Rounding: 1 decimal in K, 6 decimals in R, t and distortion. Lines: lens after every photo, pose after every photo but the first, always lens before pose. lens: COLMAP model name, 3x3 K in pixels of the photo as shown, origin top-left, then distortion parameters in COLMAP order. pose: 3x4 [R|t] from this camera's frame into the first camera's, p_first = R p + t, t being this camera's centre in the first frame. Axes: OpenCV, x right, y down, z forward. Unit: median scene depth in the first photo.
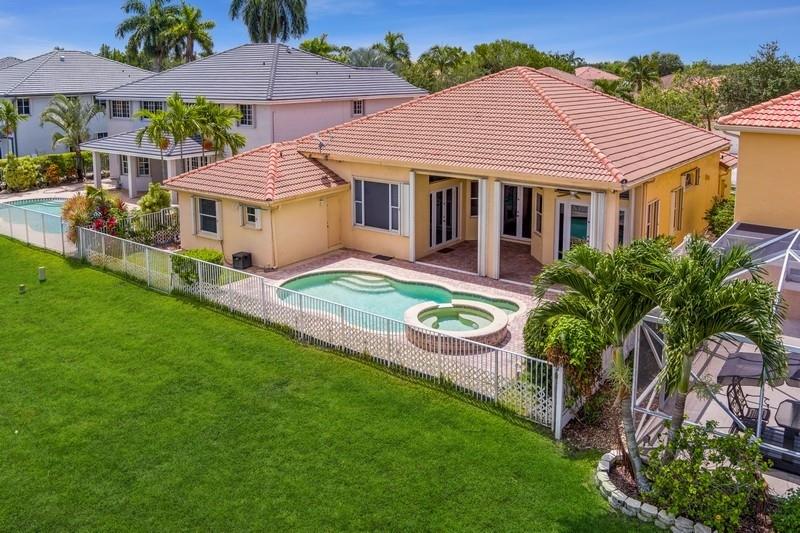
lens RADIAL K [[671.9, 0, 400.0], [0, 671.9, 266.5], [0, 0, 1]] dist [-0.111003, 0.002140]
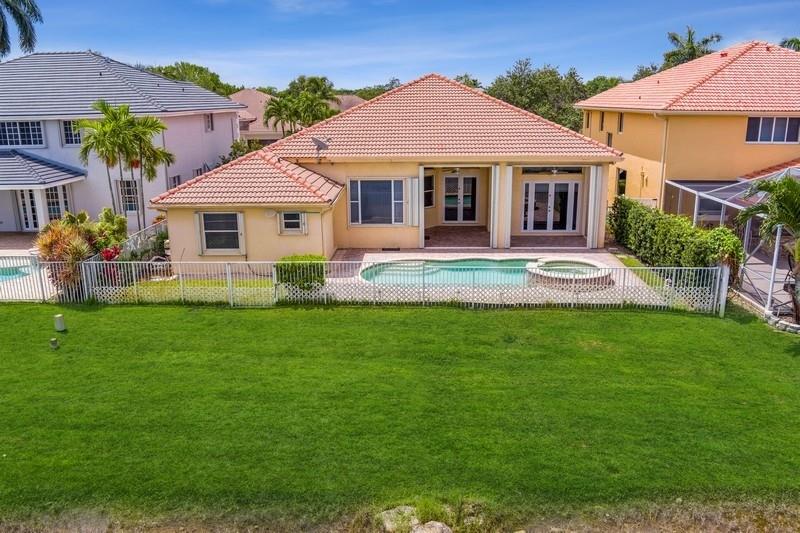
lens RADIAL K [[671.9, 0, 400.0], [0, 671.9, 266.5], [0, 0, 1]] dist [-0.111003, 0.002140]
pose [[0.827810, -0.149016, 0.540856, -0.613473], [0.172331, 0.985010, 0.007626, 0.008067], [-0.533885, 0.086893, 0.841081, 0.092562]]
